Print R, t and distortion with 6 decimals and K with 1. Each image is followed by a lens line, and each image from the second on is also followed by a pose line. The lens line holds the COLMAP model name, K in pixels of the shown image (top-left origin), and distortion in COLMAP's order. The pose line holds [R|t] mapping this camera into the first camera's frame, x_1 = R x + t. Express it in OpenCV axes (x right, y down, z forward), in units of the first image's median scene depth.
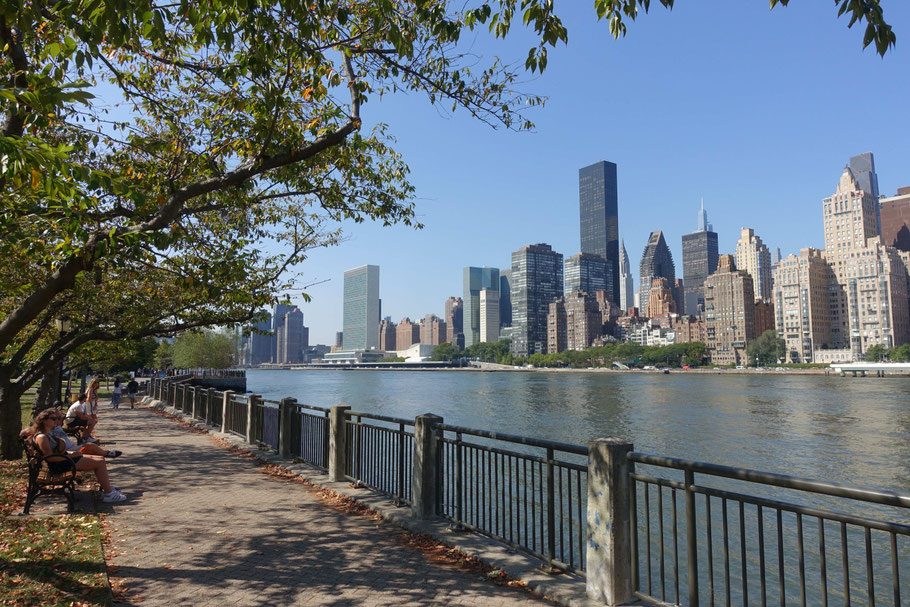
lens RADIAL K [[690.7, 0, 455.0], [0, 690.7, 303.5], [0, 0, 1]] dist [-0.085697, 0.007647]
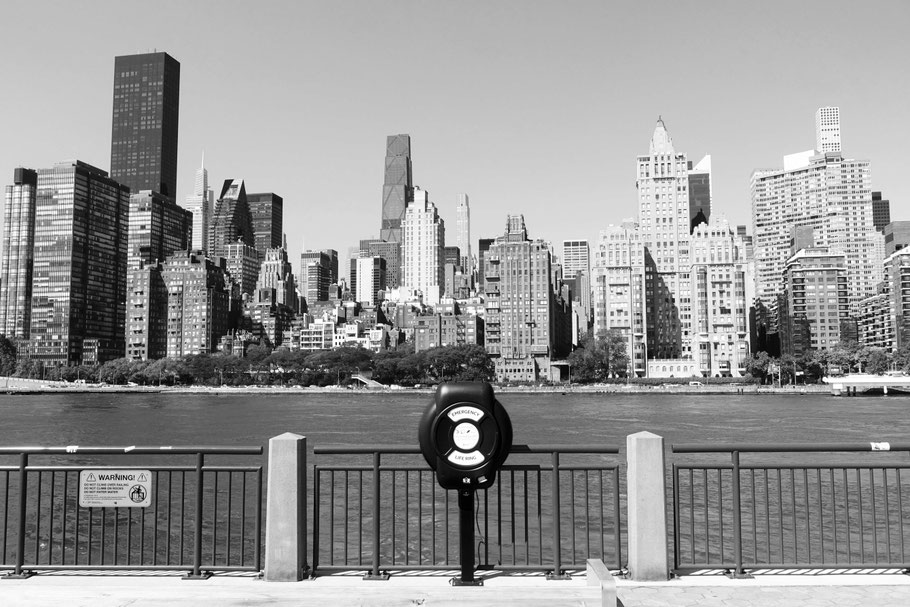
lens RADIAL K [[816.1, 0, 455.0], [0, 816.1, 303.5], [0, 0, 1]] dist [-0.006203, -0.002715]
pose [[0.676528, 0.060517, 0.733926, -0.243108], [-0.058790, 0.997875, -0.028089, 0.044517], [-0.734066, -0.024144, 0.678648, 0.542972]]
